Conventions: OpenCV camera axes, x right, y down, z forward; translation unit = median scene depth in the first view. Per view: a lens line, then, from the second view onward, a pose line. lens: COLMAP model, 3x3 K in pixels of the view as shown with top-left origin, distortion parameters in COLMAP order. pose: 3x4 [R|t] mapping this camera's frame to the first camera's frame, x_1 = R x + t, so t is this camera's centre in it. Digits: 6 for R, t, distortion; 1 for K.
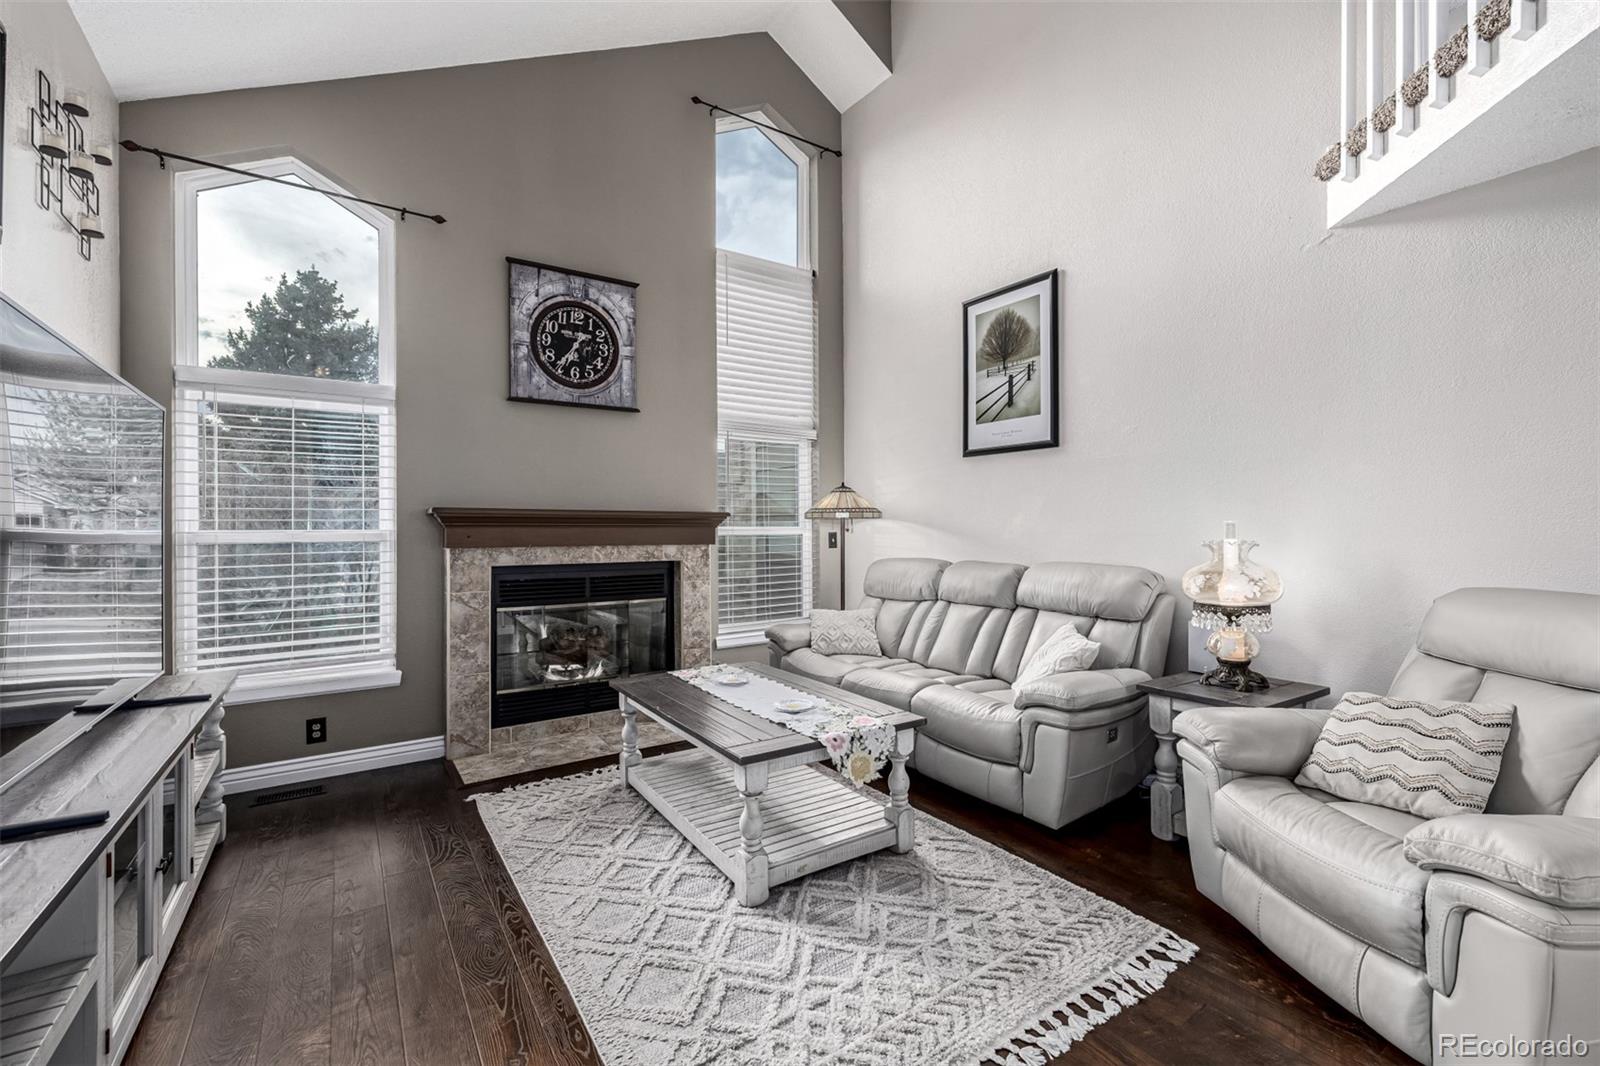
lens RADIAL K [[674.7, 0, 801.6], [0, 674.7, 526.4], [0, 0, 1]] dist [0.000090, 0.001258]
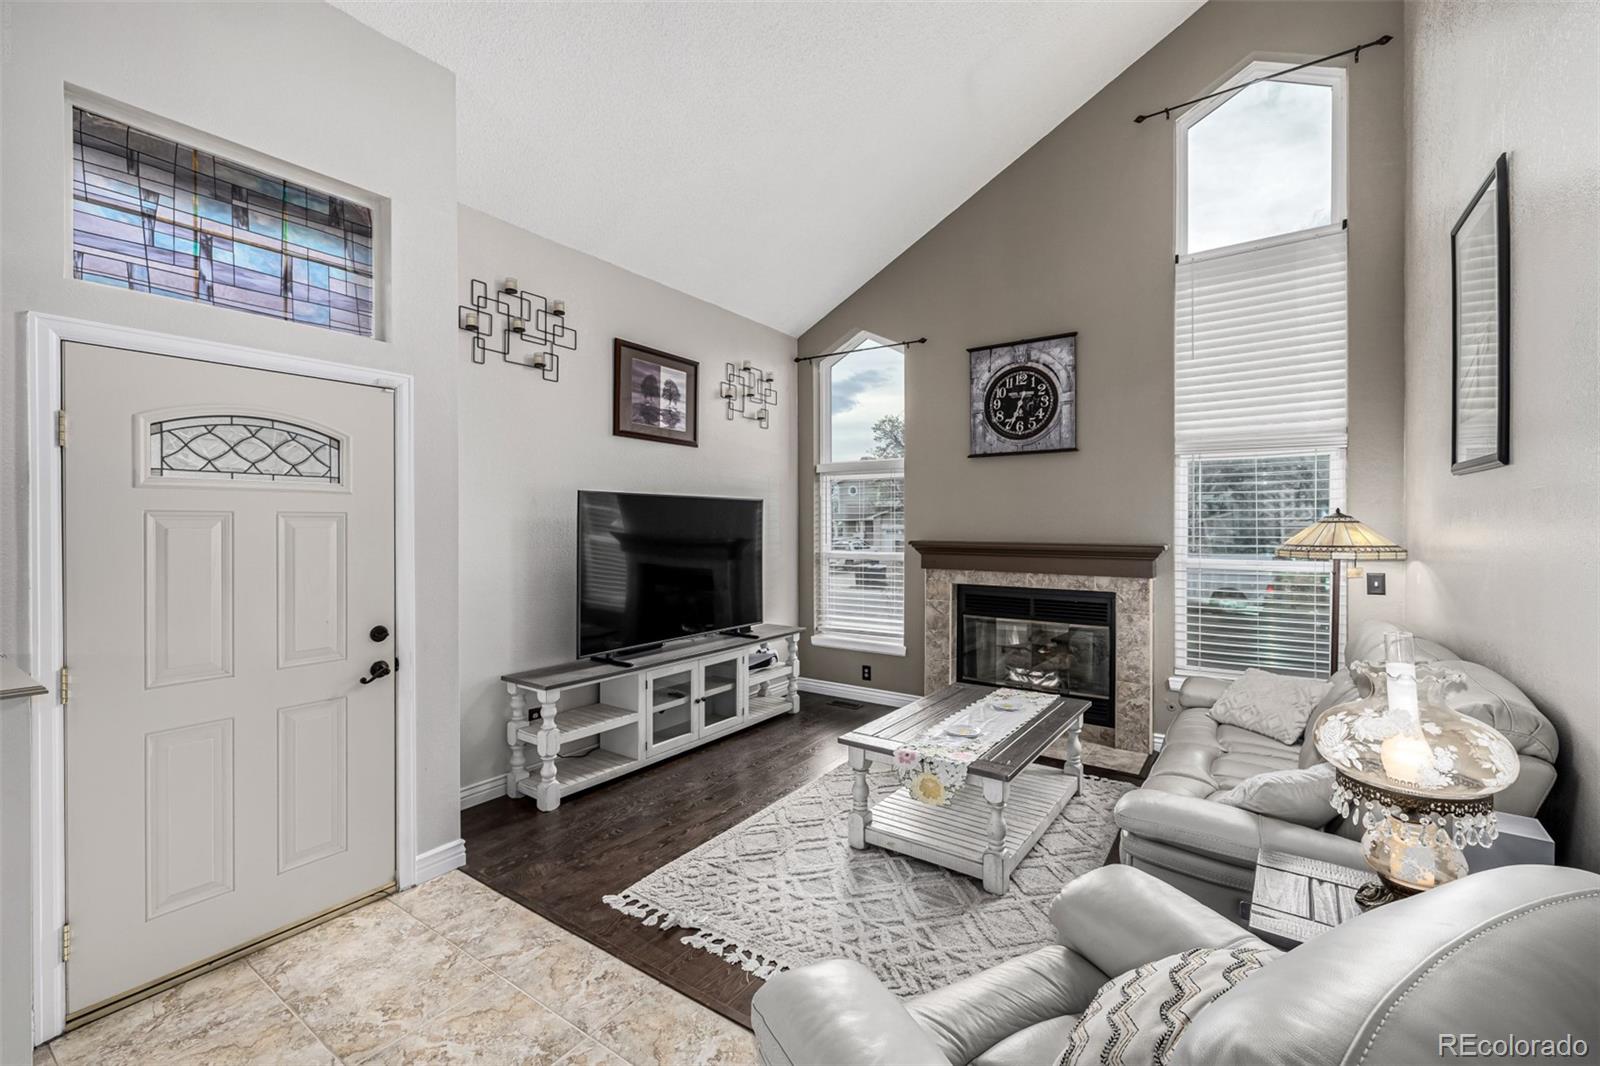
lens RADIAL K [[674.7, 0, 797.5], [0, 674.7, 526.5], [0, 0, 1]] dist [0.000090, 0.001258]
pose [[0.351008, 0.011646, -0.936300, 0.688859], [0.006648, 0.999866, 0.014929, -0.076449], [0.936349, -0.011464, 0.350883, 0.226958]]
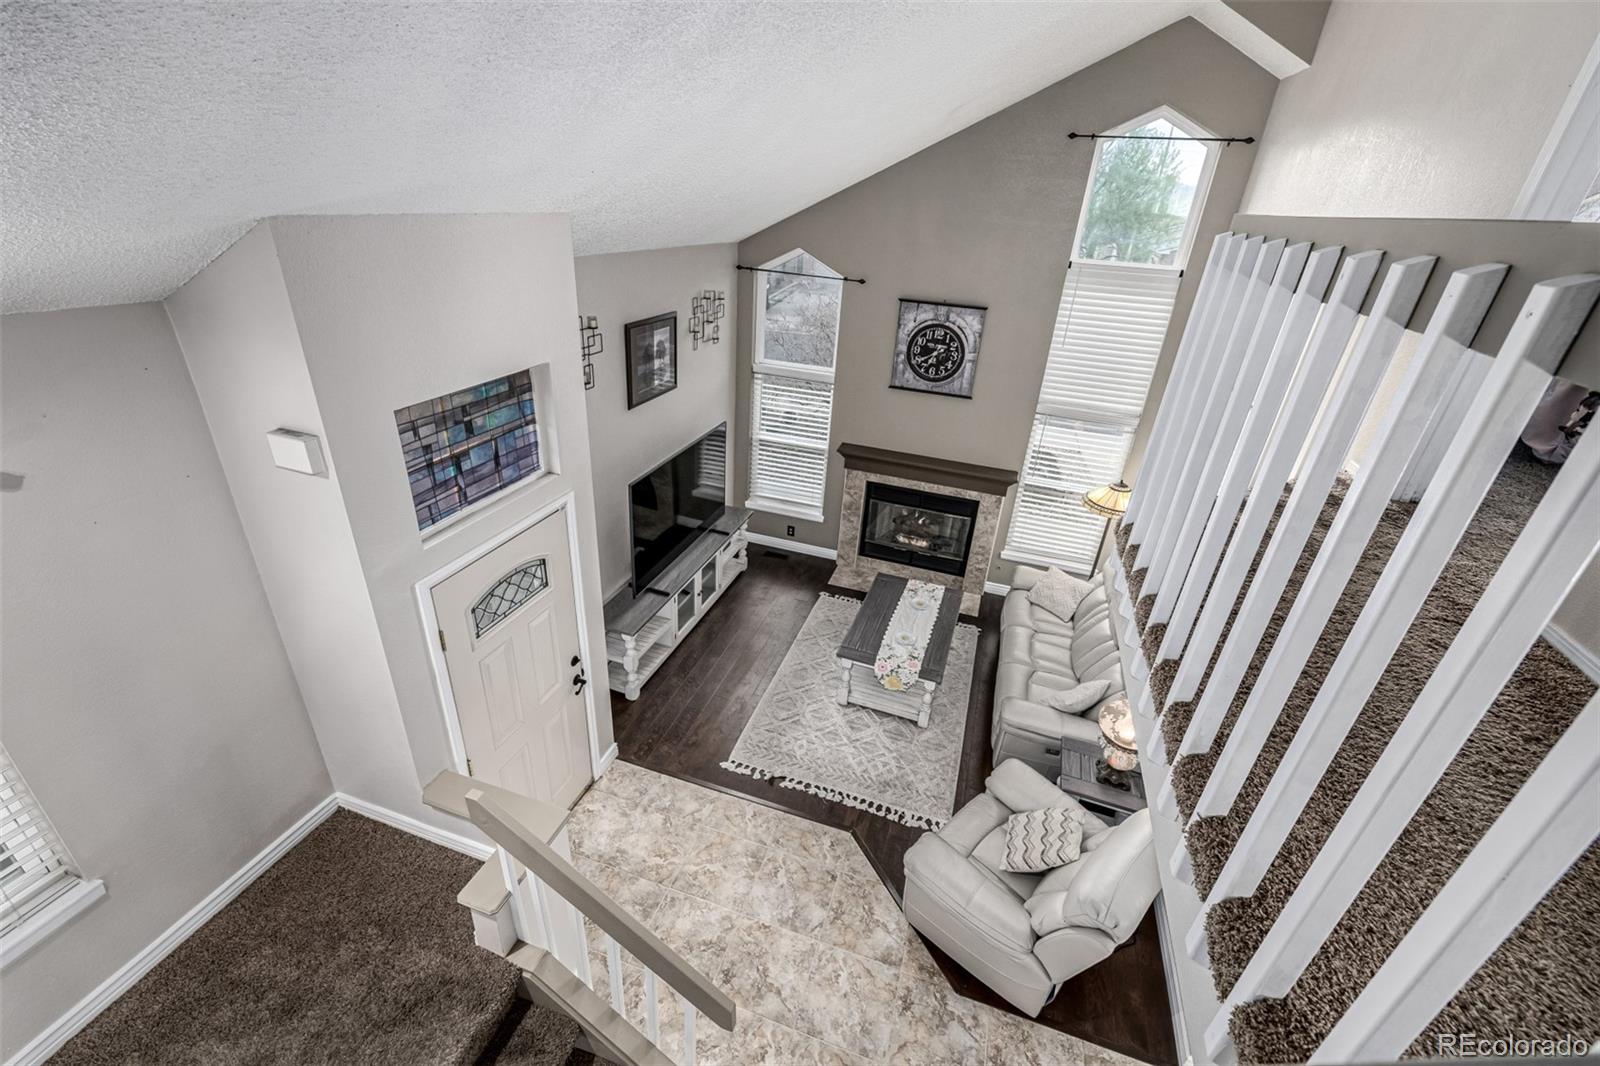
lens RADIAL K [[674.7, 0, 795.9], [0, 674.7, 532.5], [0, 0, 1]] dist [0.000090, 0.001258]
pose [[0.602452, 0.400170, -0.690591, 0.727588], [-0.057825, 0.884843, 0.462287, -0.634893], [0.796058, -0.238572, 0.556215, -0.196105]]
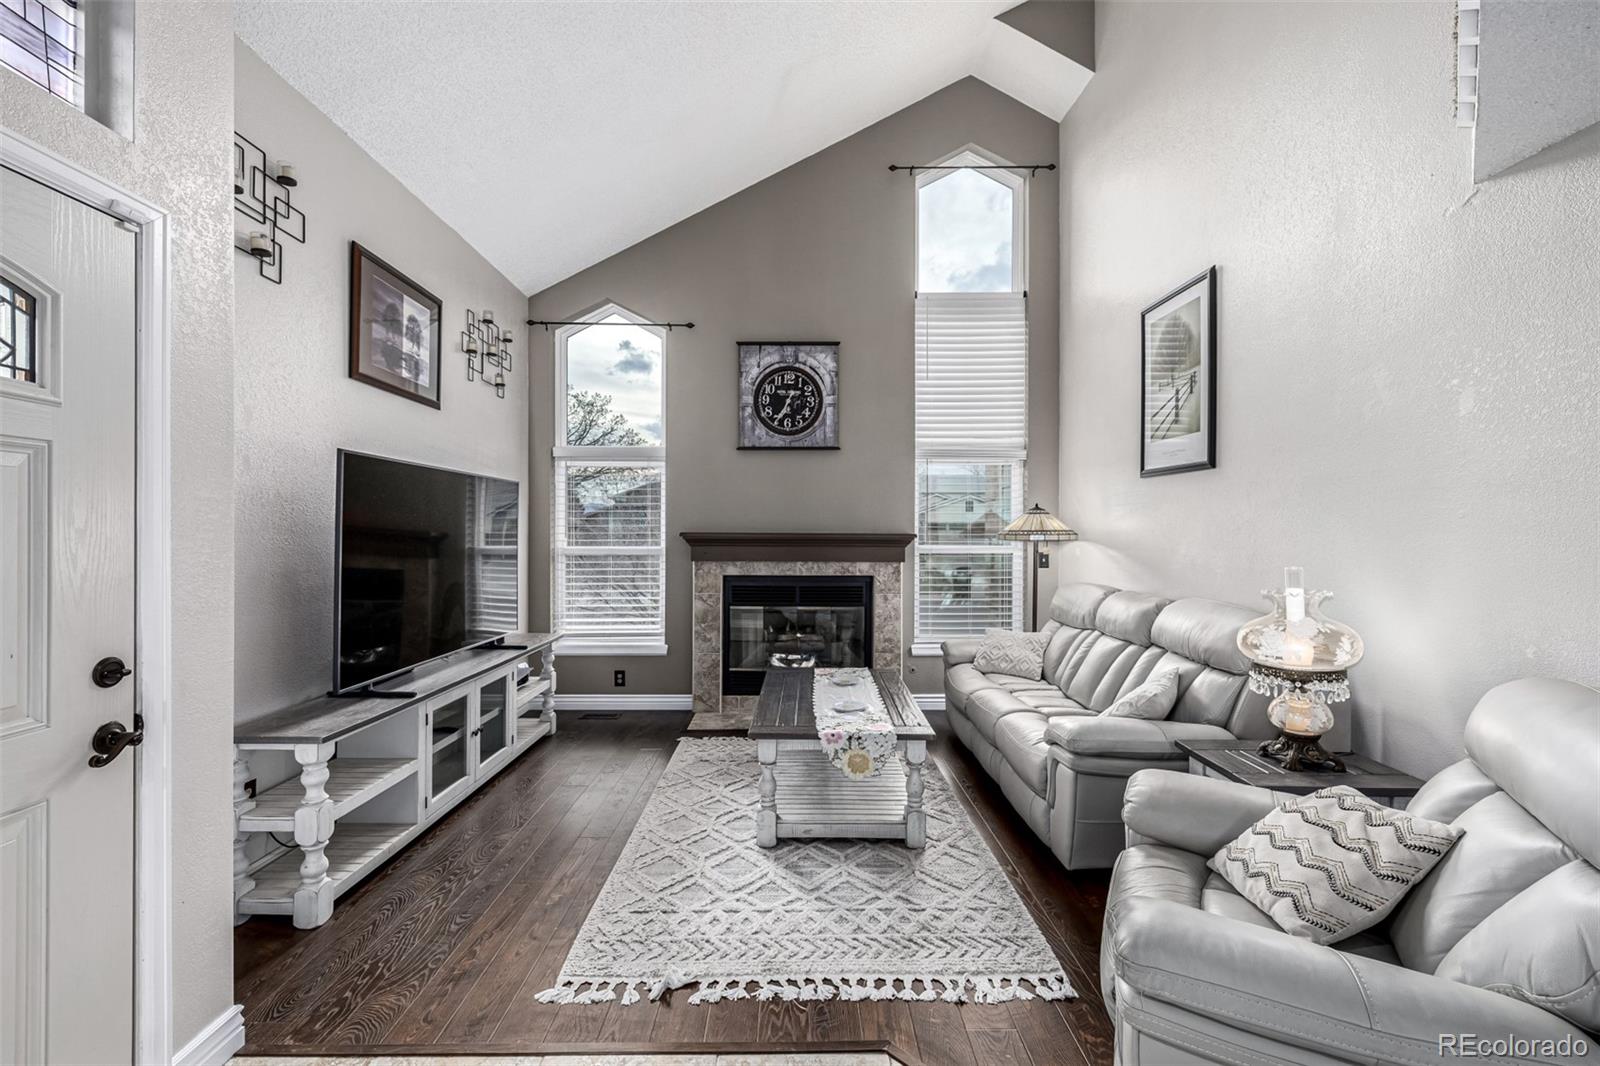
lens RADIAL K [[674.7, 0, 800.2], [0, 674.7, 534.3], [0, 0, 1]] dist [0.000090, 0.001258]
pose [[0.830120, 0.011068, -0.557475, 0.412605], [-0.003739, 0.999891, 0.014285, -0.041644], [0.557572, -0.009774, 0.830071, -0.033210]]
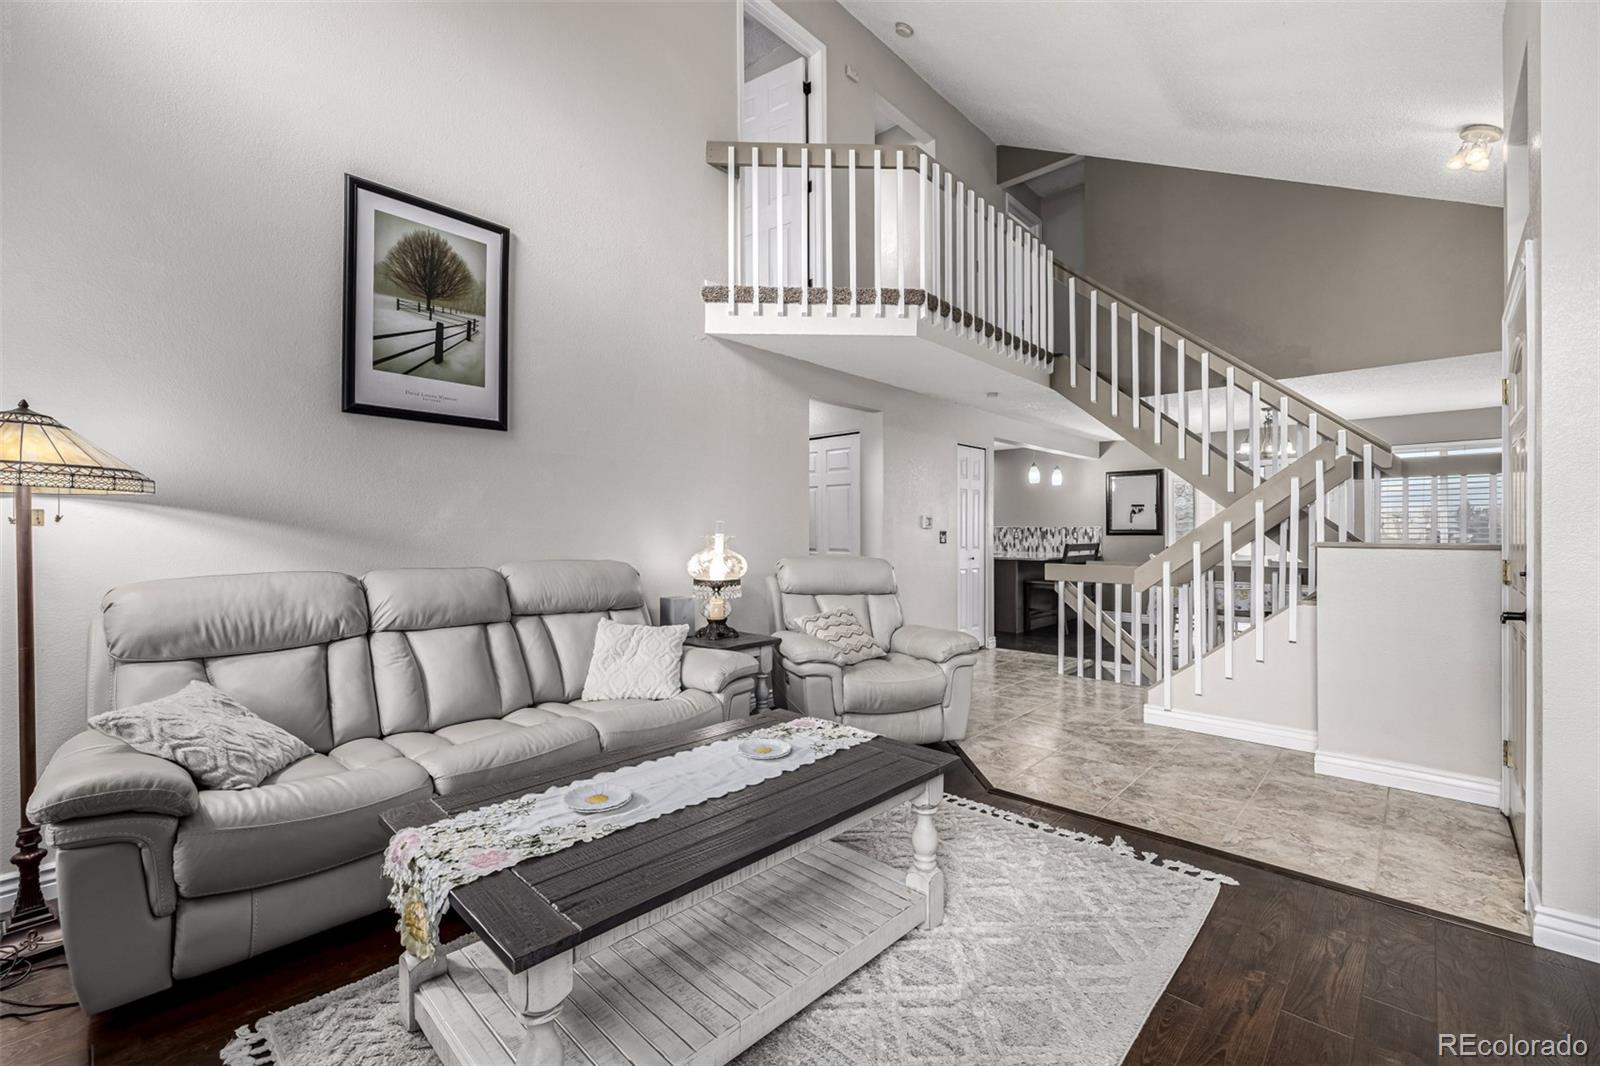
lens RADIAL K [[674.7, 0, 799.9], [0, 674.7, 528.1], [0, 0, 1]] dist [0.000090, 0.001258]
pose [[-0.214249, 0.007962, 0.976747, -0.546795], [-0.007708, 0.999922, -0.009842, 0.013954], [-0.976749, -0.009637, -0.214171, 0.793060]]
